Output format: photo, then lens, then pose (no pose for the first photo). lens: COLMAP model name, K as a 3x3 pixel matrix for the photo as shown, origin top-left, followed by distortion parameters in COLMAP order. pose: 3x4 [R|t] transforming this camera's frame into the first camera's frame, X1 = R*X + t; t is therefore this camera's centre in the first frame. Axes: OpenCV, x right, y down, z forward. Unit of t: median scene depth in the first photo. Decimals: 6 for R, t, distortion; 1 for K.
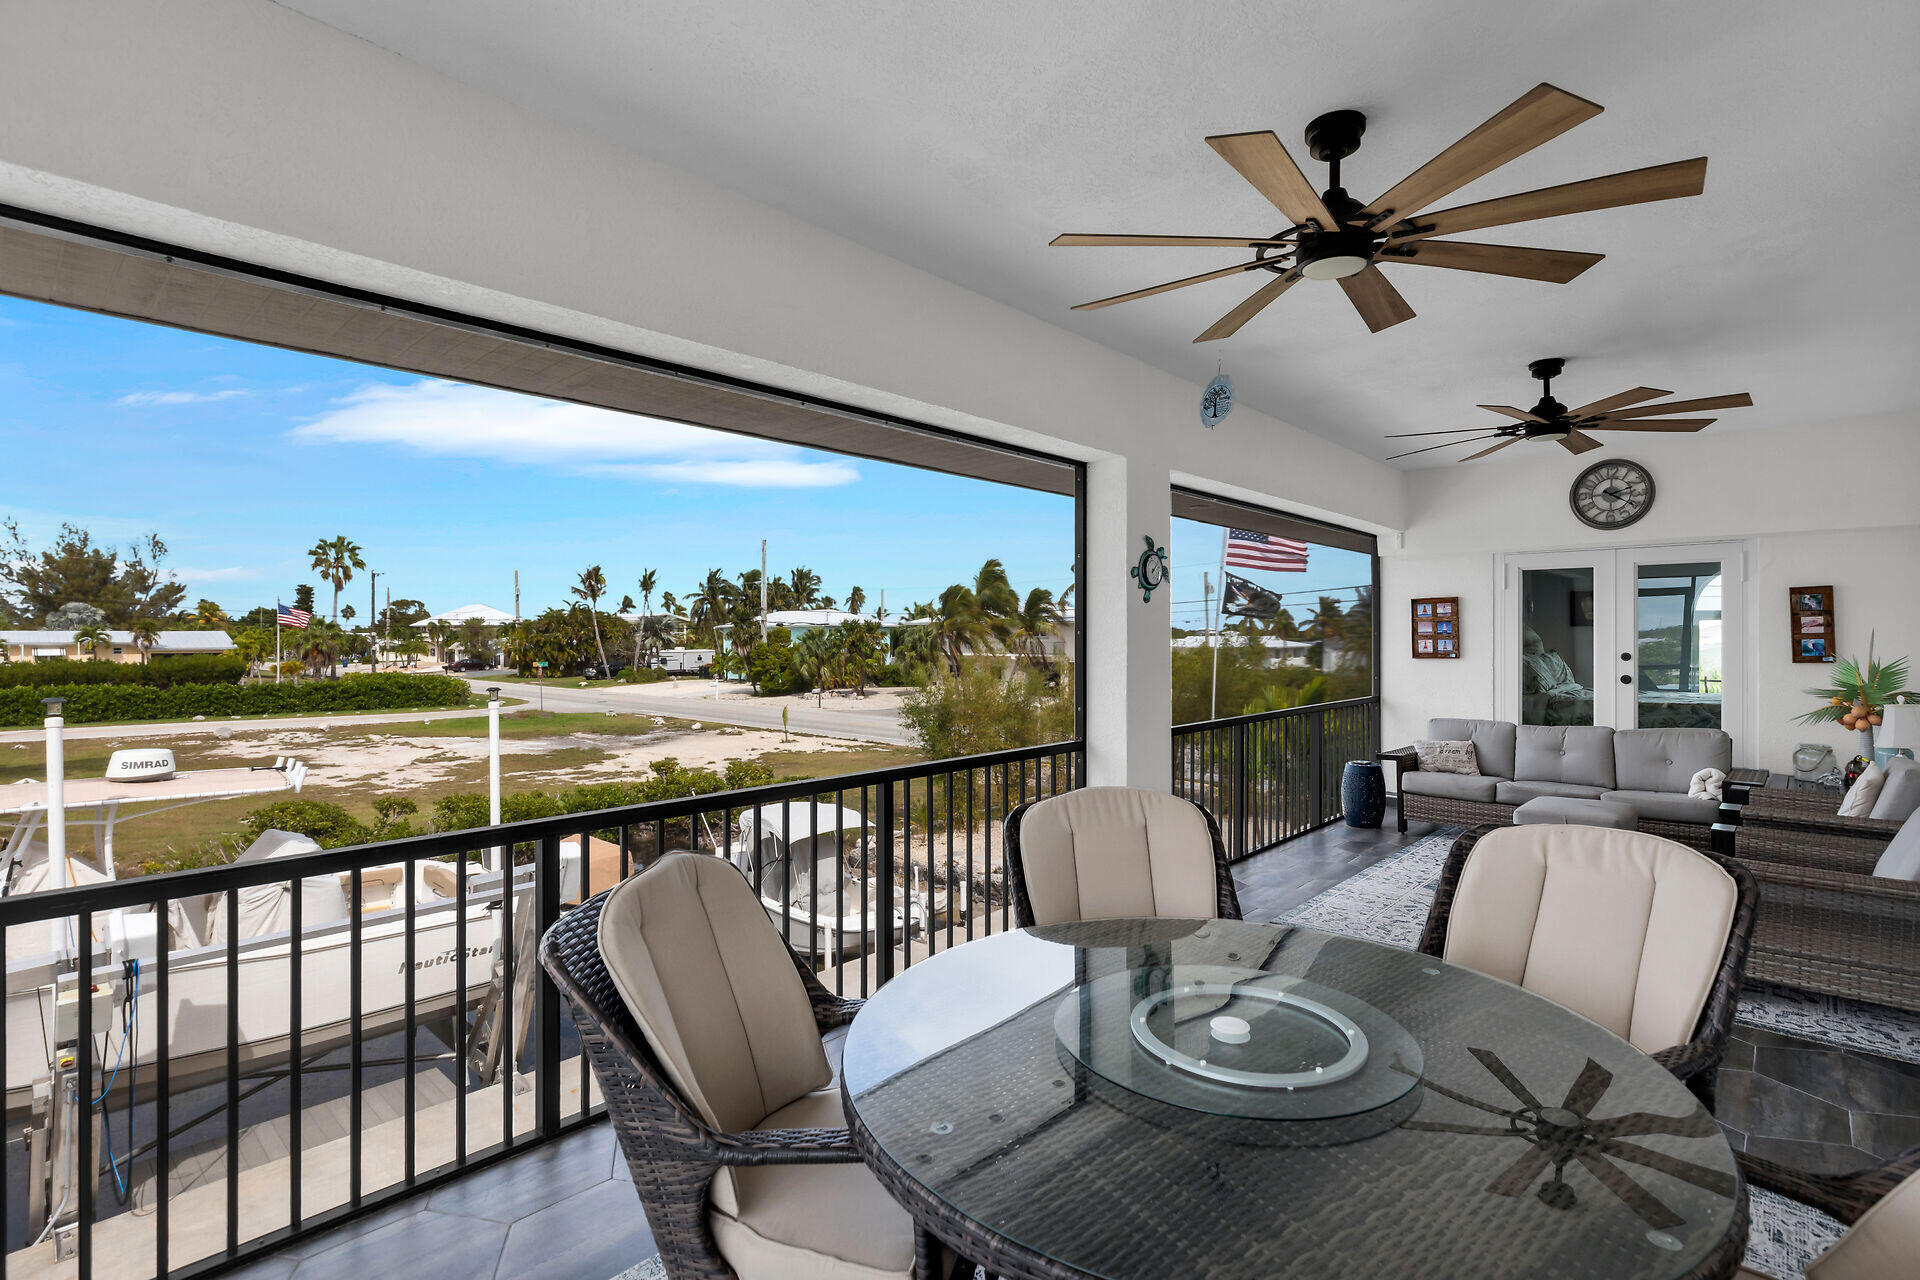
lens RADIAL K [[899.5, 0, 960.7], [0, 899.5, 627.8], [0, 0, 1]] dist [-0.000906, -0.000437]
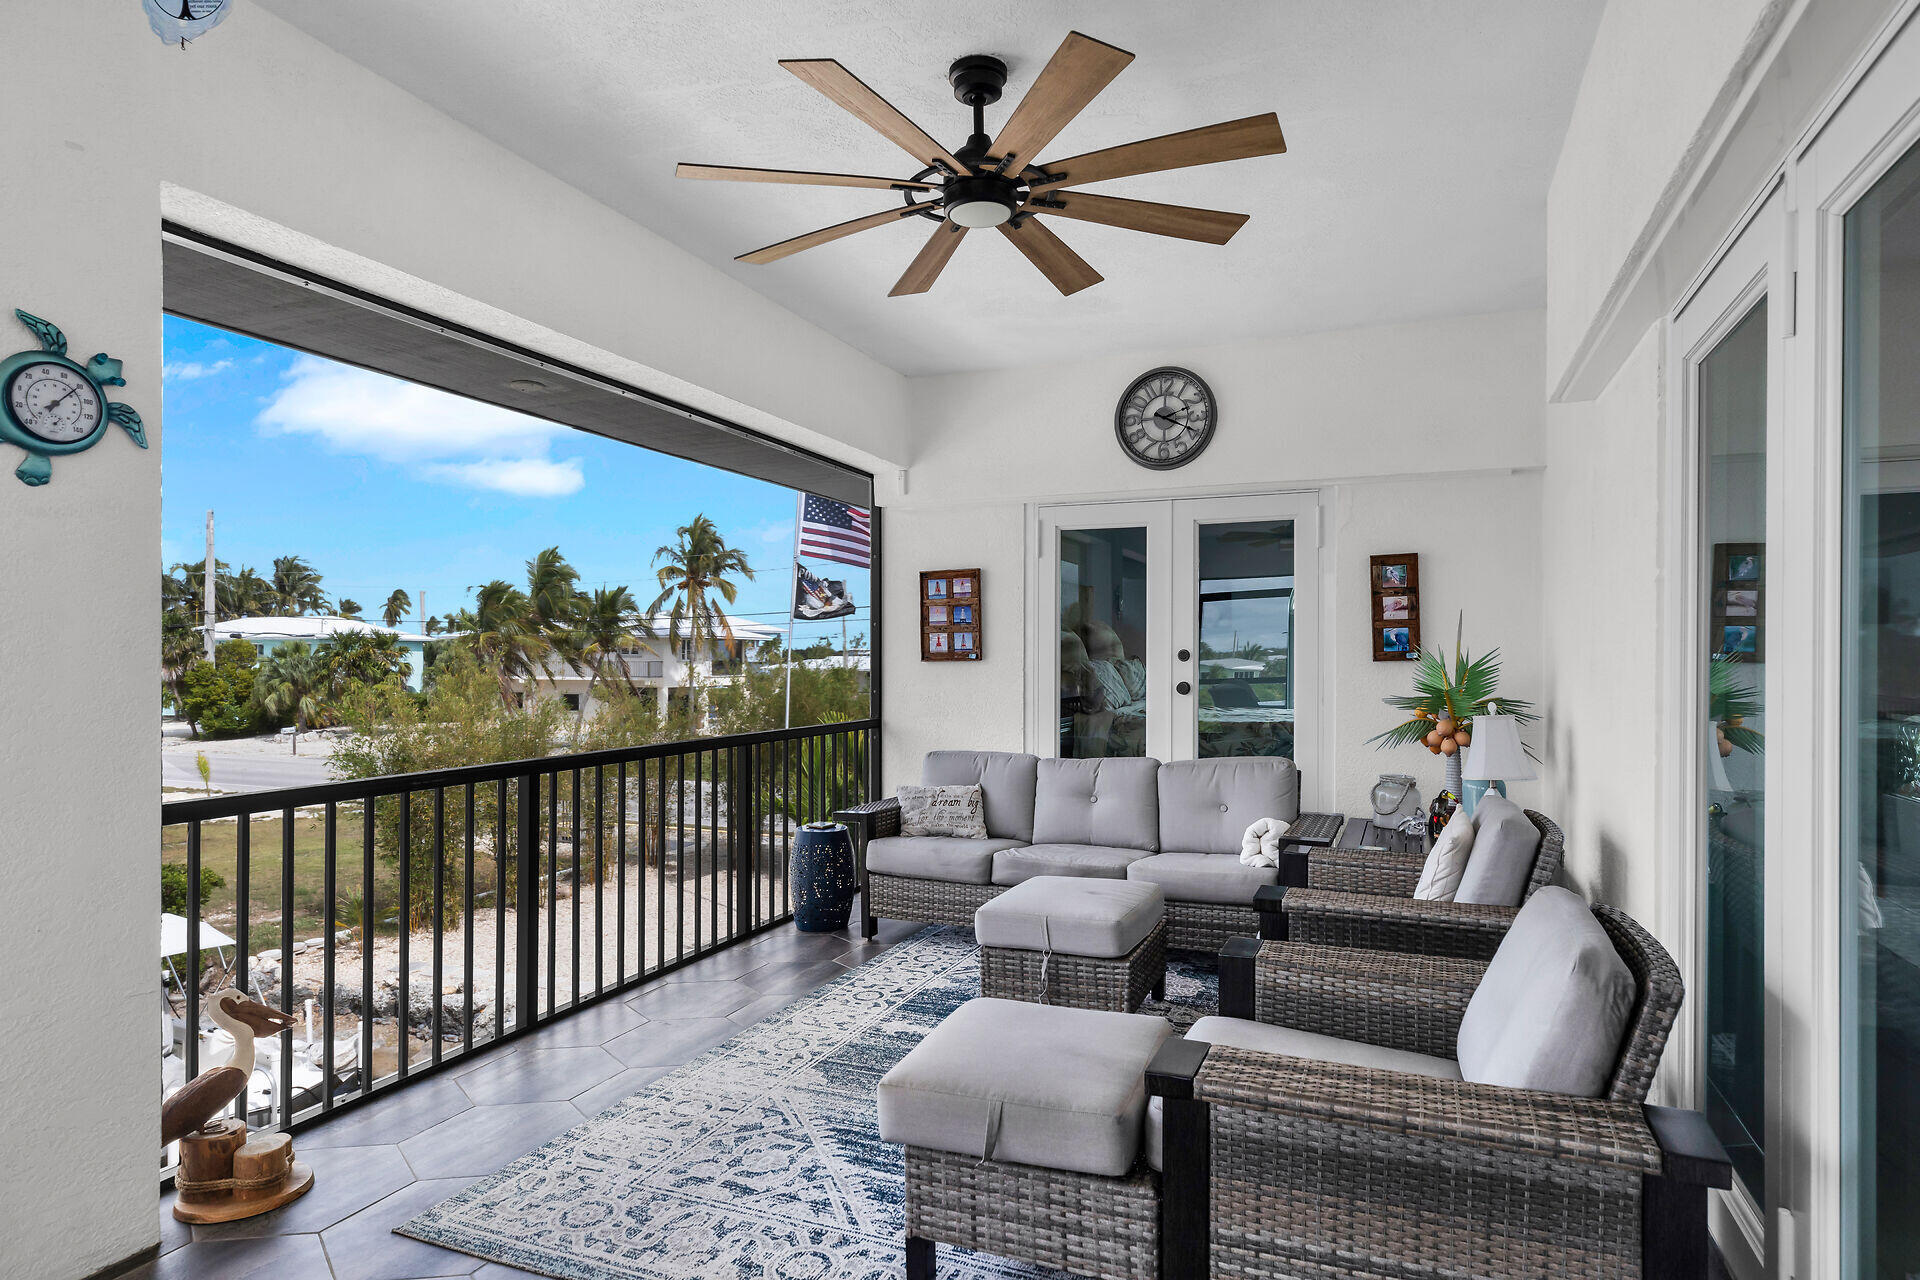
lens RADIAL K [[1091.3, 0, 947.3], [0, 1091.3, 639.2], [0, 0, 1]] dist [0.000956, 0.000447]
pose [[0.938446, 0.009115, 0.345306, 0.275647], [-0.006725, 0.999944, -0.008120, 0.027478], [-0.345361, 0.005298, 0.938455, 0.270527]]
